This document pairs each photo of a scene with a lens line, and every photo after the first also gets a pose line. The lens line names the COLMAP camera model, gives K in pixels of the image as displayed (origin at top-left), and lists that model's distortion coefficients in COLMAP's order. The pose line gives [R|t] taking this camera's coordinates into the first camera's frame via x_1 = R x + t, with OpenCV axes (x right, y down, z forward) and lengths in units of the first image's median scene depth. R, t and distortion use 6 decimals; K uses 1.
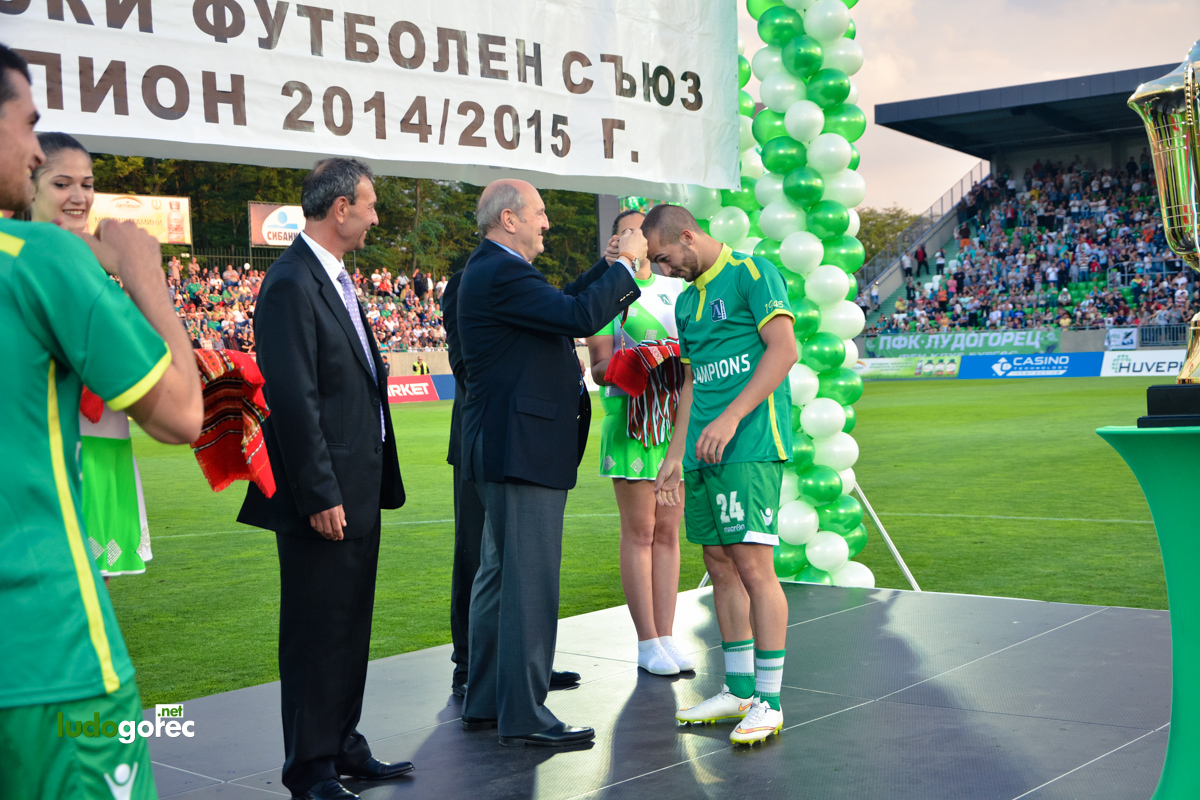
lens RADIAL K [[1699.2, 0, 632.8], [0, 1699.2, 401.1], [0, 0, 1]] dist [-0.052315, 0.283334]
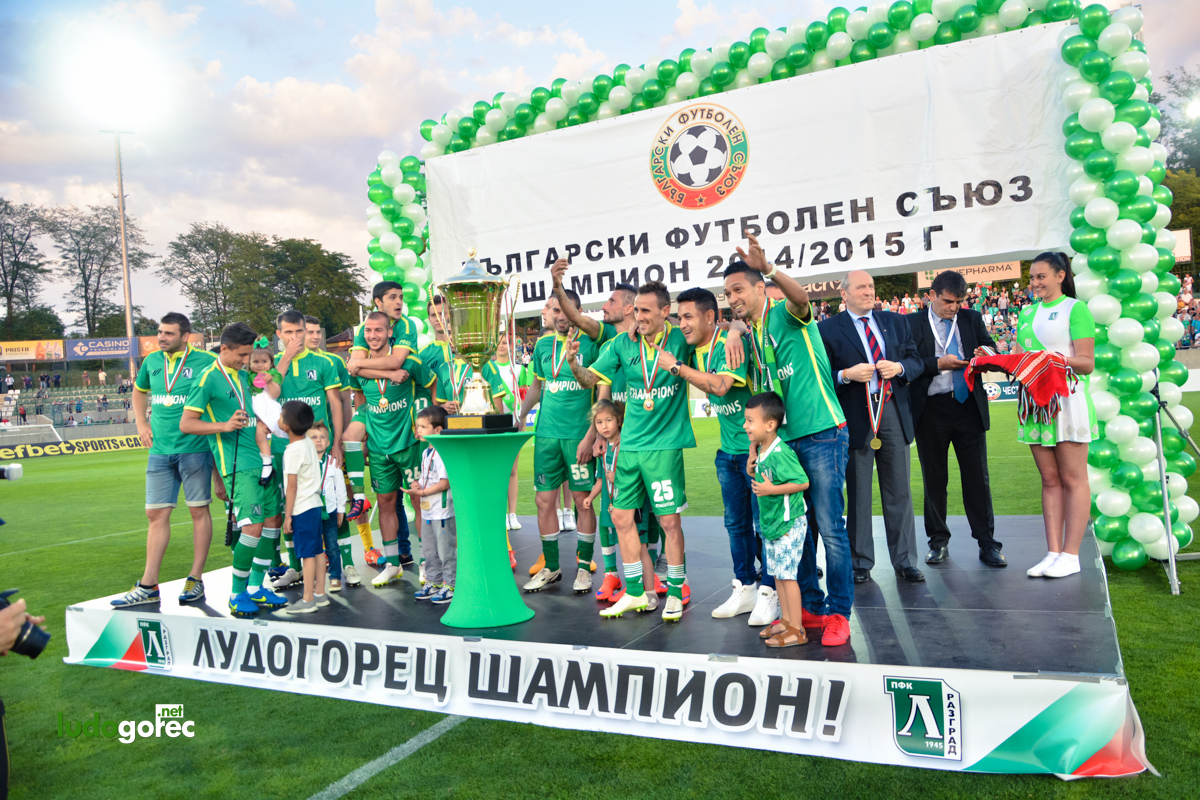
lens RADIAL K [[890.8, 0, 624.4], [0, 890.8, 393.8], [0, 0, 1]] dist [-0.029723, 0.000760]
pose [[0.250704, 0.028845, -0.967634, 0.824785], [0.038743, 0.998456, 0.039802, -0.050234], [0.967288, -0.047468, 0.249199, 0.511922]]
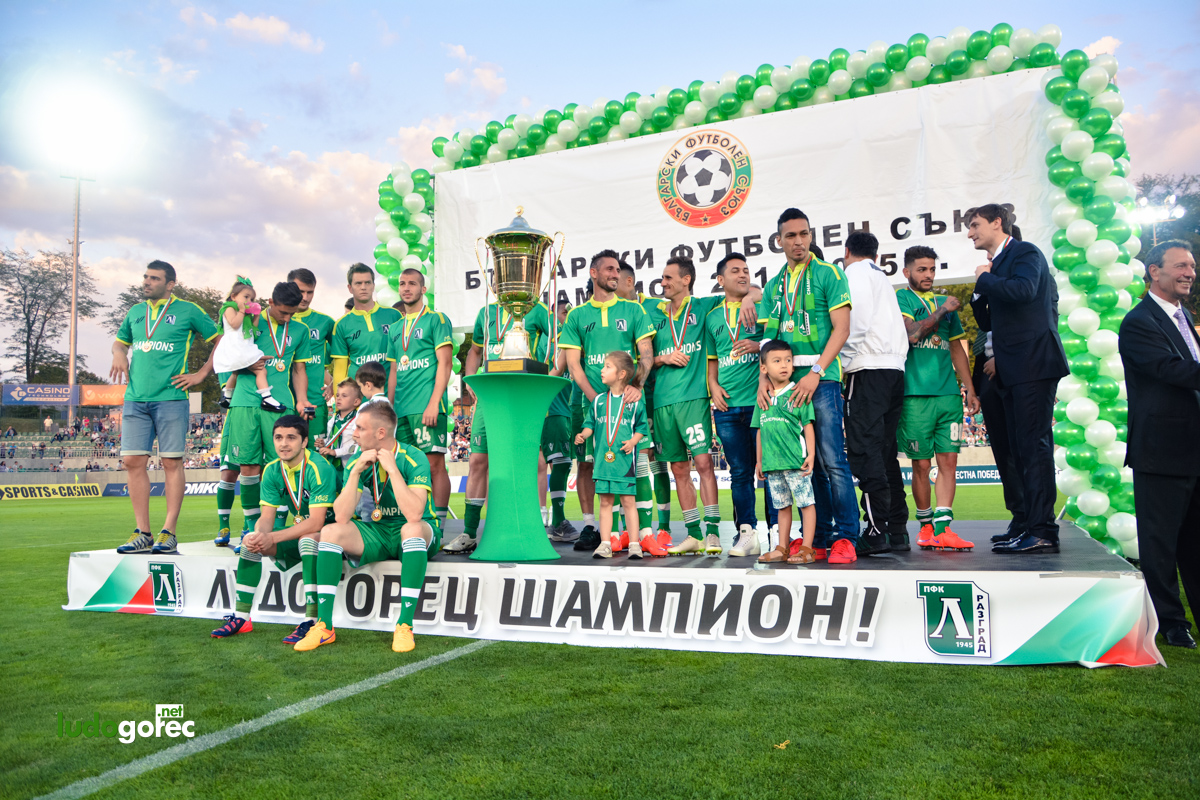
lens RADIAL K [[890.8, 0, 624.4], [0, 890.8, 393.8], [0, 0, 1]] dist [-0.029723, 0.000760]
pose [[0.305457, -0.044242, -0.951178, 0.839788], [-0.009323, 0.998733, -0.049448, 0.042220], [0.952160, 0.023972, 0.304657, 0.443403]]
